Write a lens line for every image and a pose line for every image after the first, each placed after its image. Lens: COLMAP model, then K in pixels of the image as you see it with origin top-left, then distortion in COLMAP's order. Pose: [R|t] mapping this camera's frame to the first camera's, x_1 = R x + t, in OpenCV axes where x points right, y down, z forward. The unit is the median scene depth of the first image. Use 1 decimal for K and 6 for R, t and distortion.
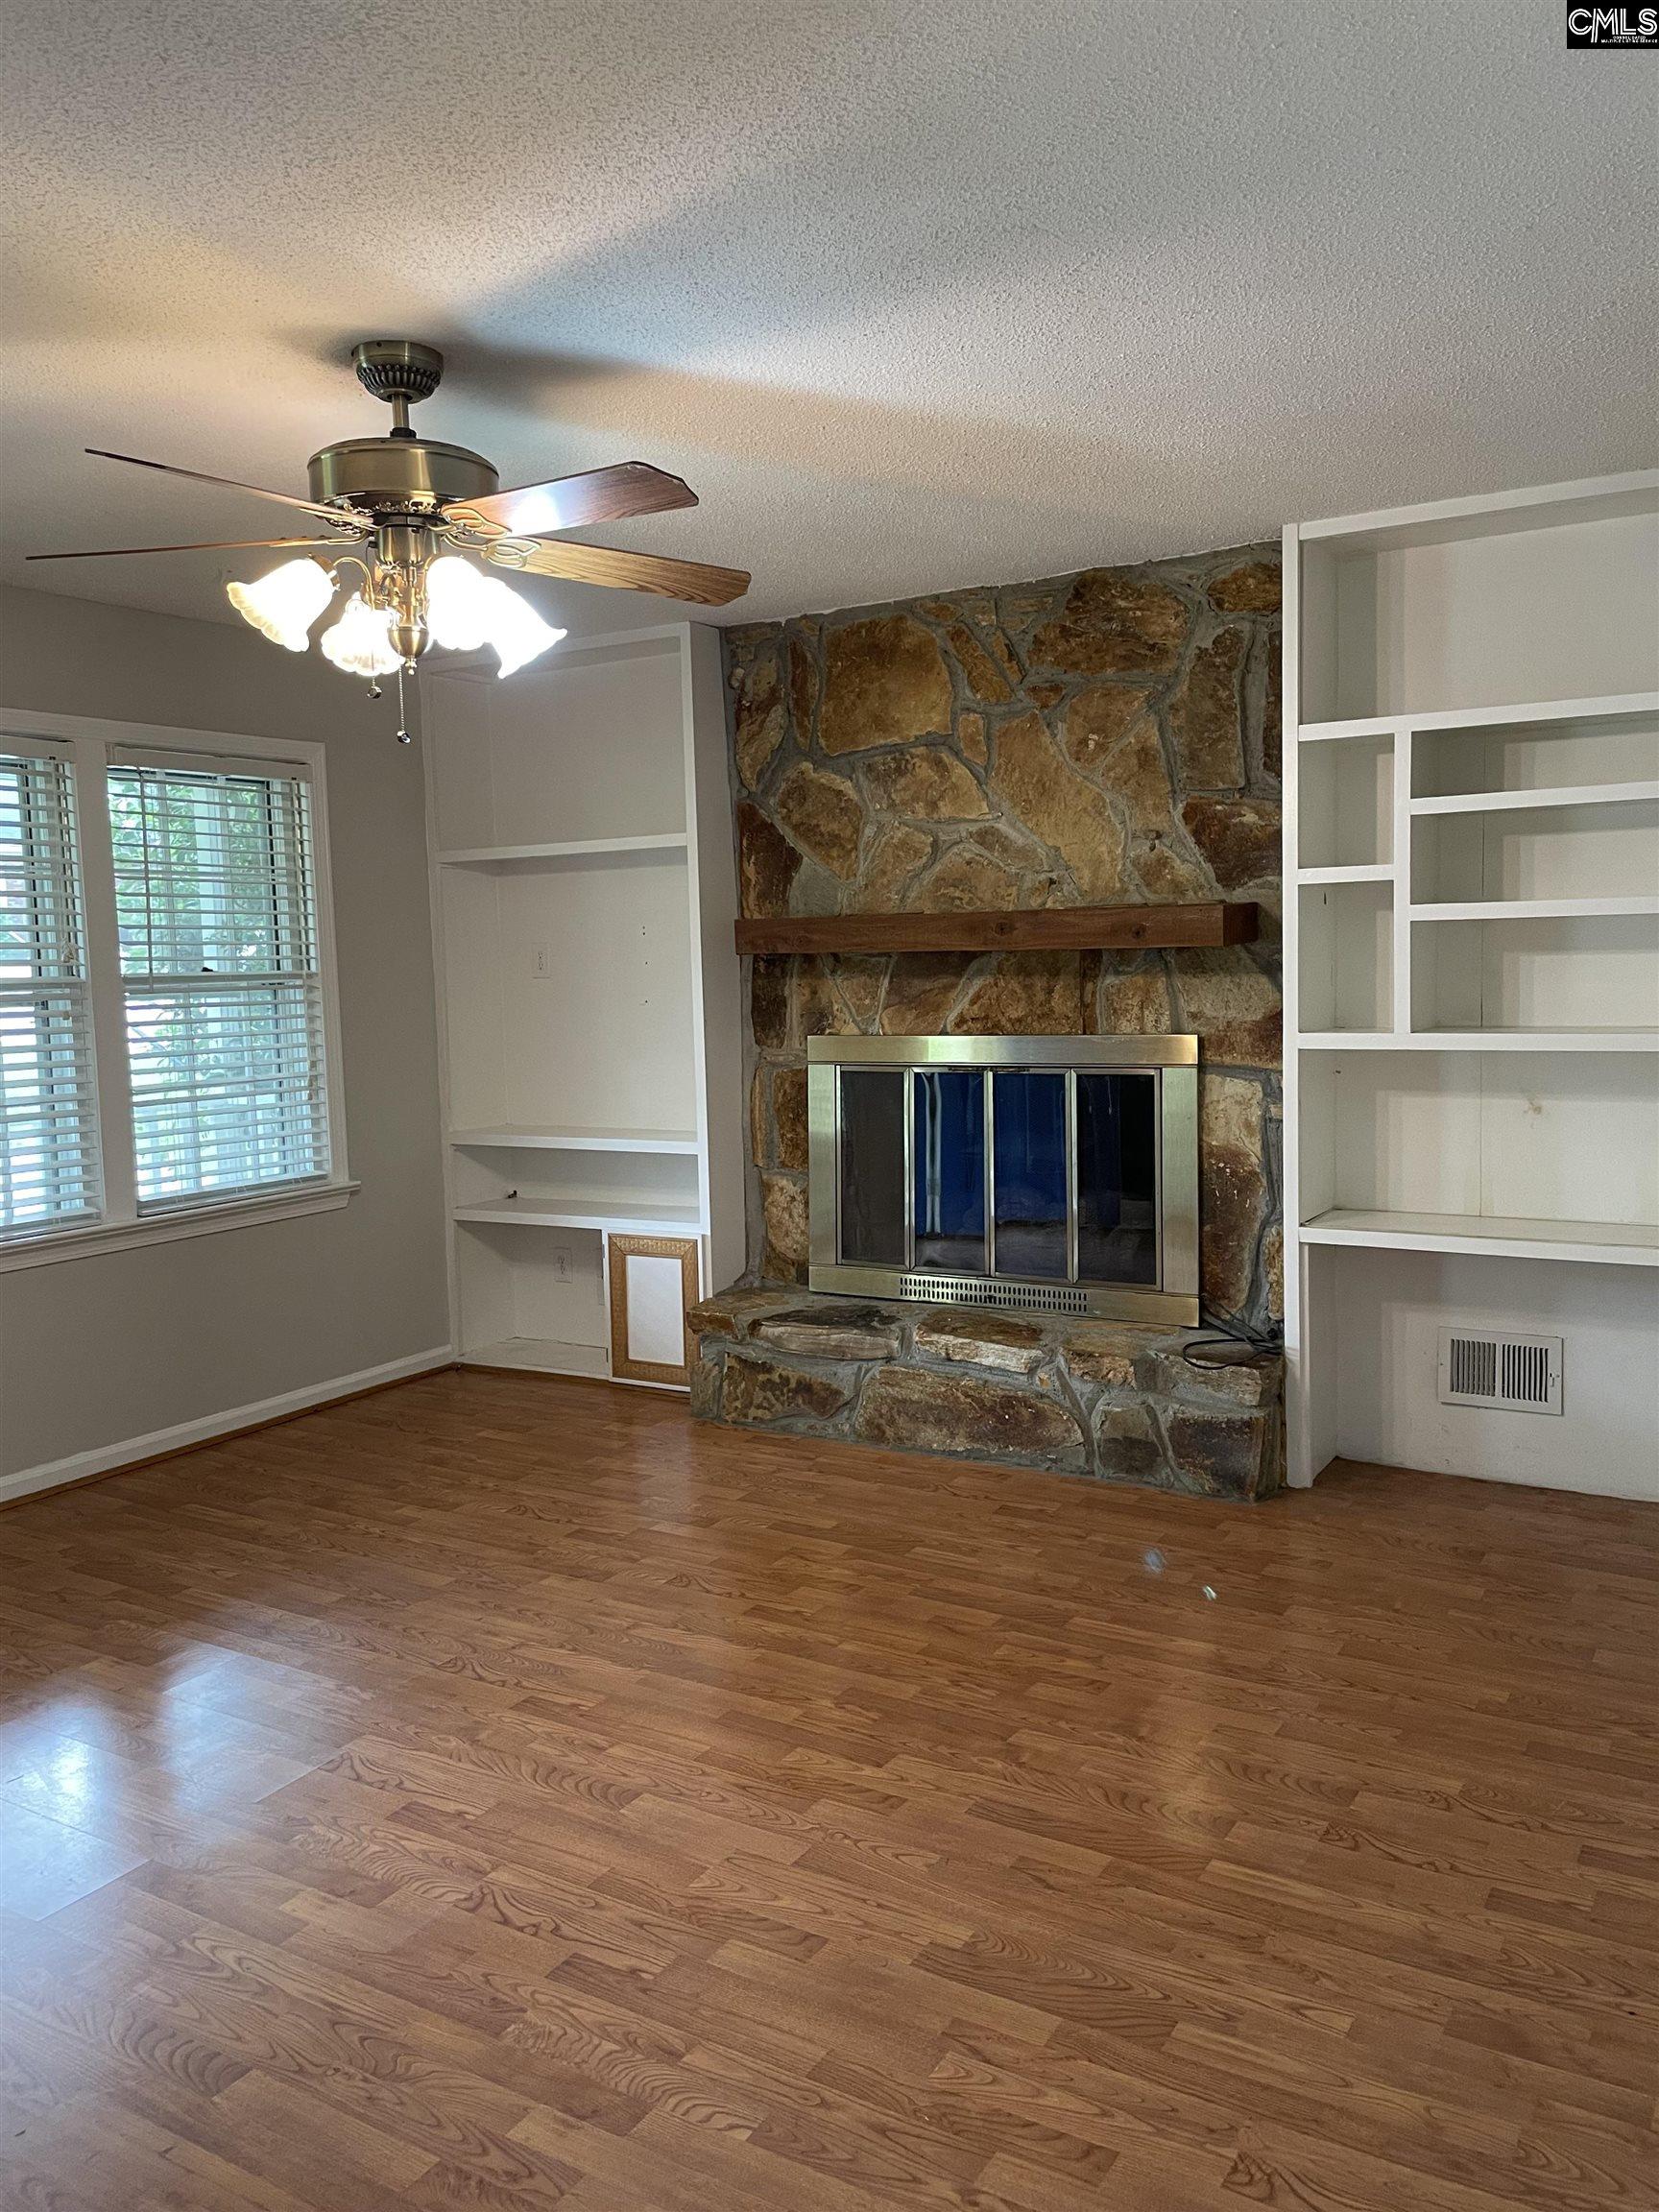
lens RADIAL K [[1747.5, 0, 829.5], [0, 1747.5, 1106.0], [0, 0, 1]] dist [0.095087, -0.141876]
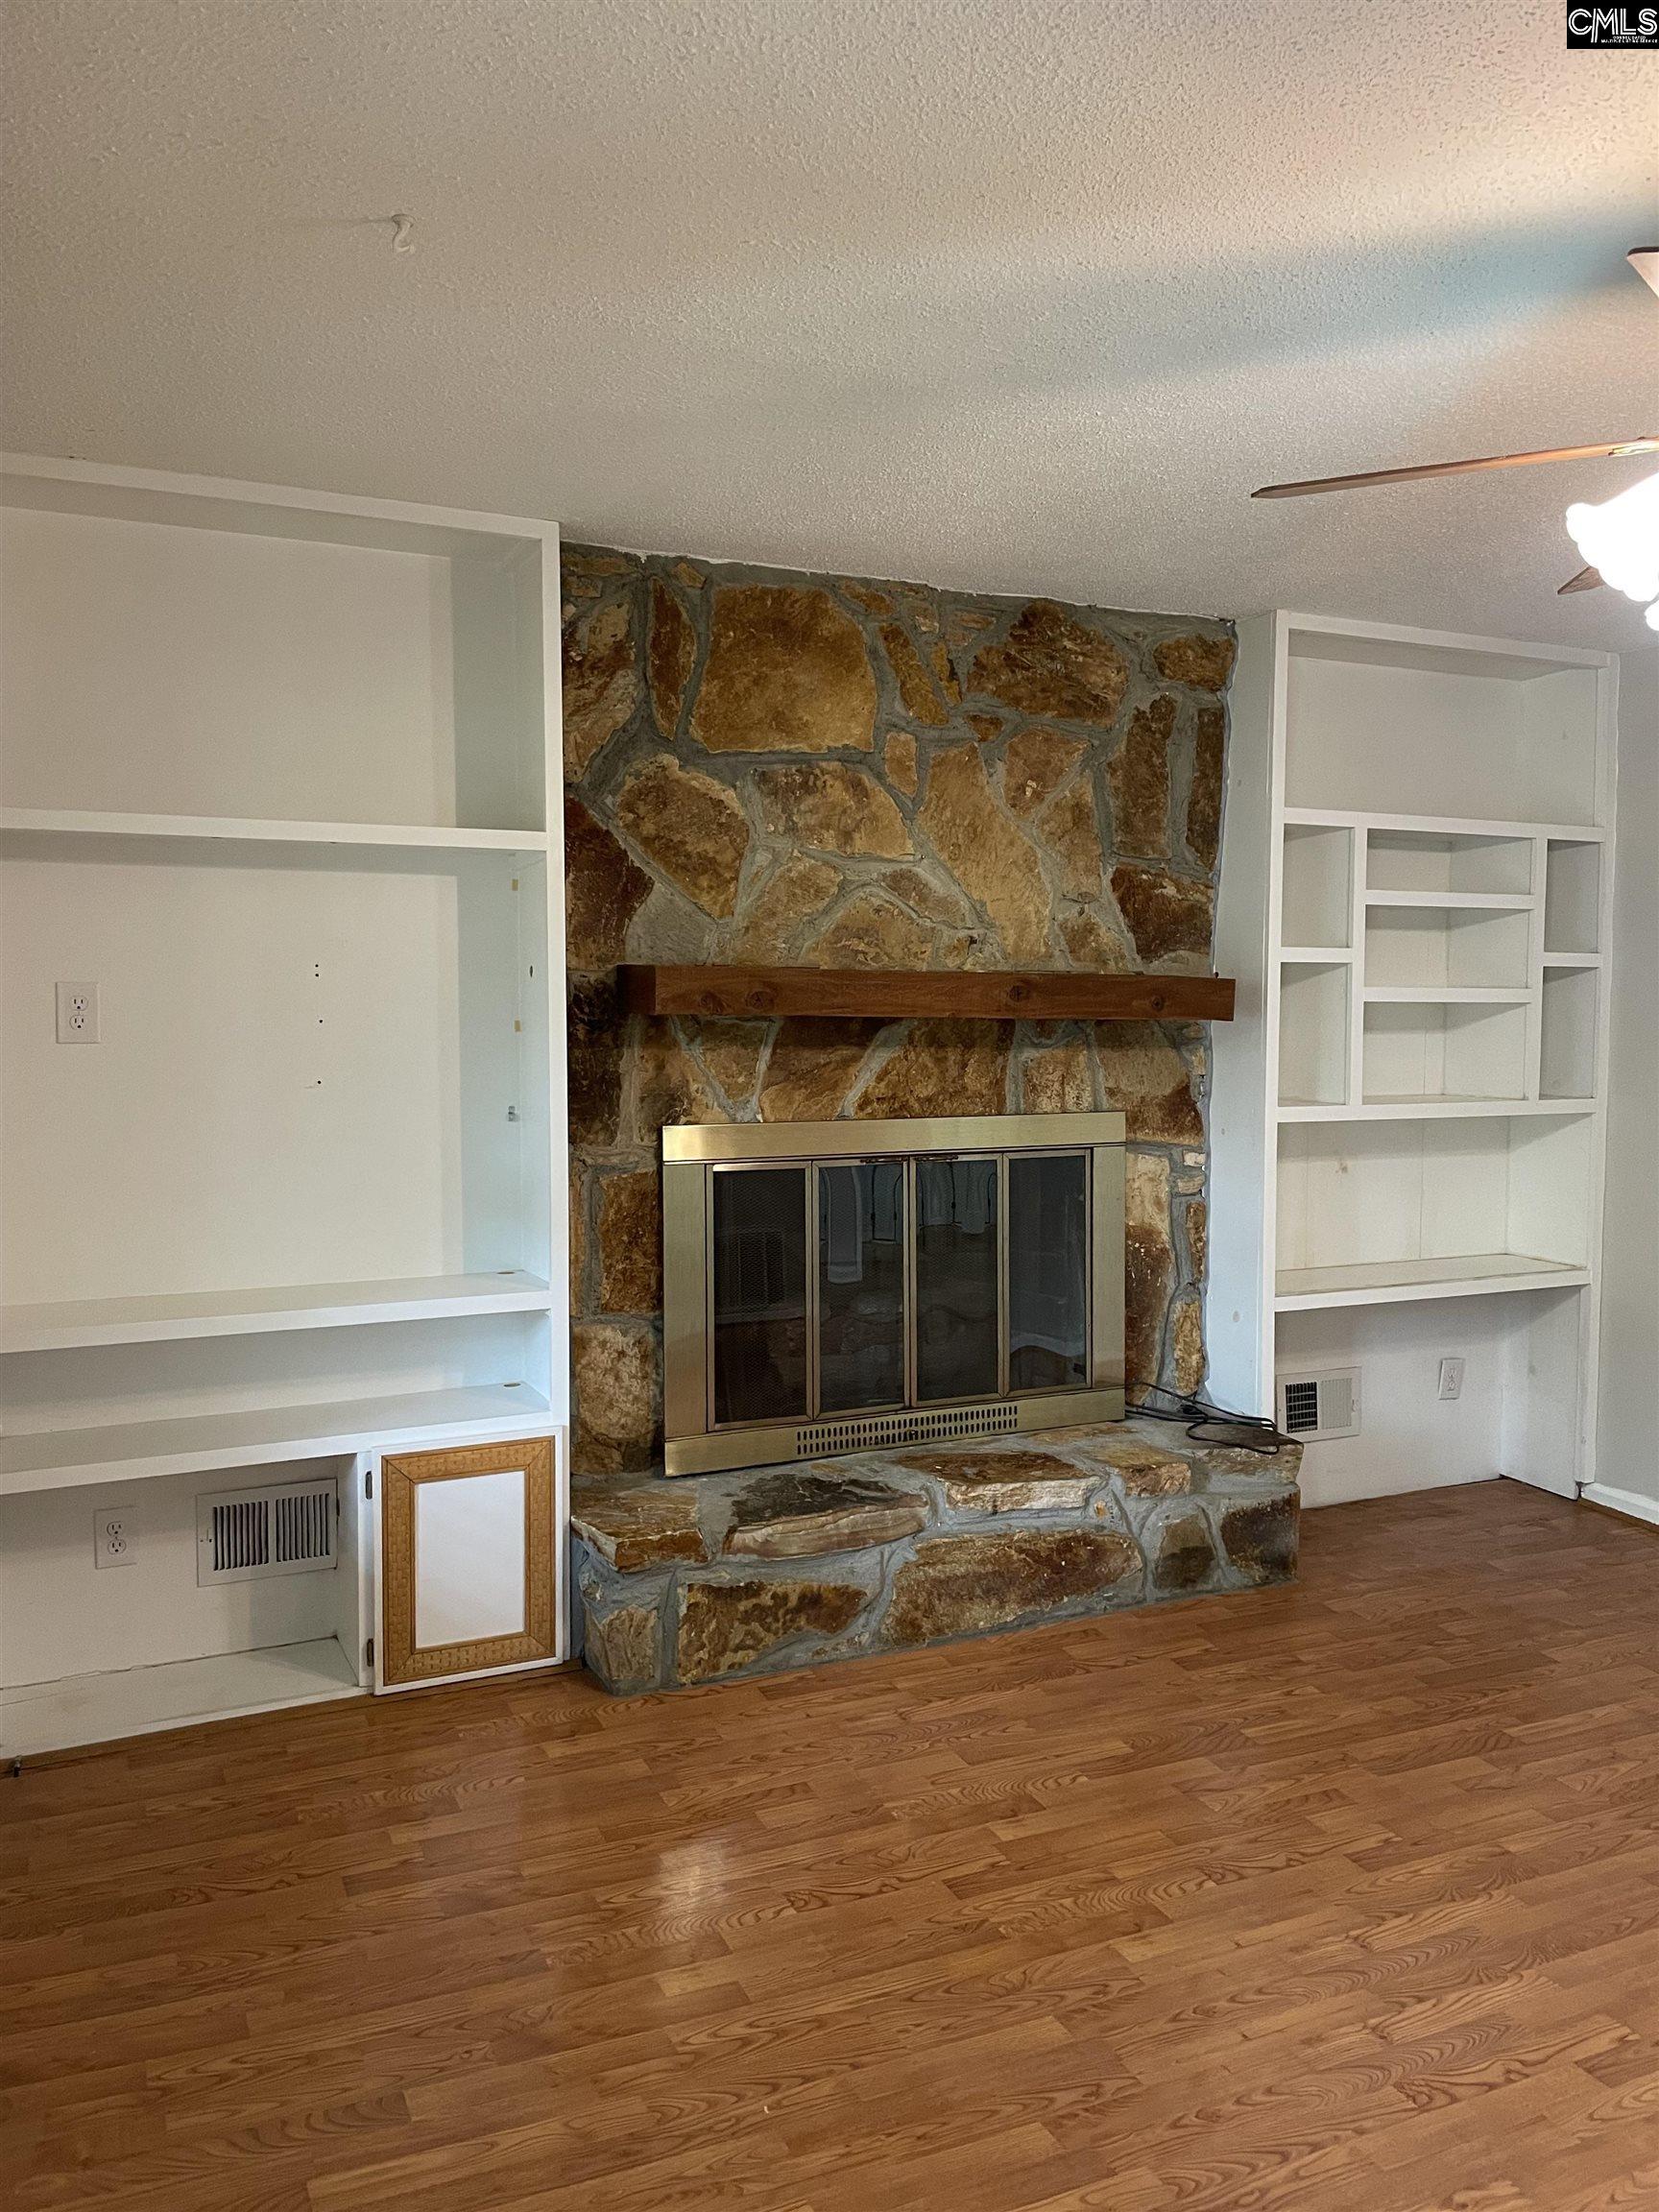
lens RADIAL K [[1747.5, 0, 829.5], [0, 1747.5, 1106.0], [0, 0, 1]] dist [0.095087, -0.141876]
pose [[0.525016, -0.025327, 0.850716, -0.647883], [0.053097, 0.998585, -0.003039, -0.046455], [-0.849435, 0.046766, 0.525618, 0.601687]]
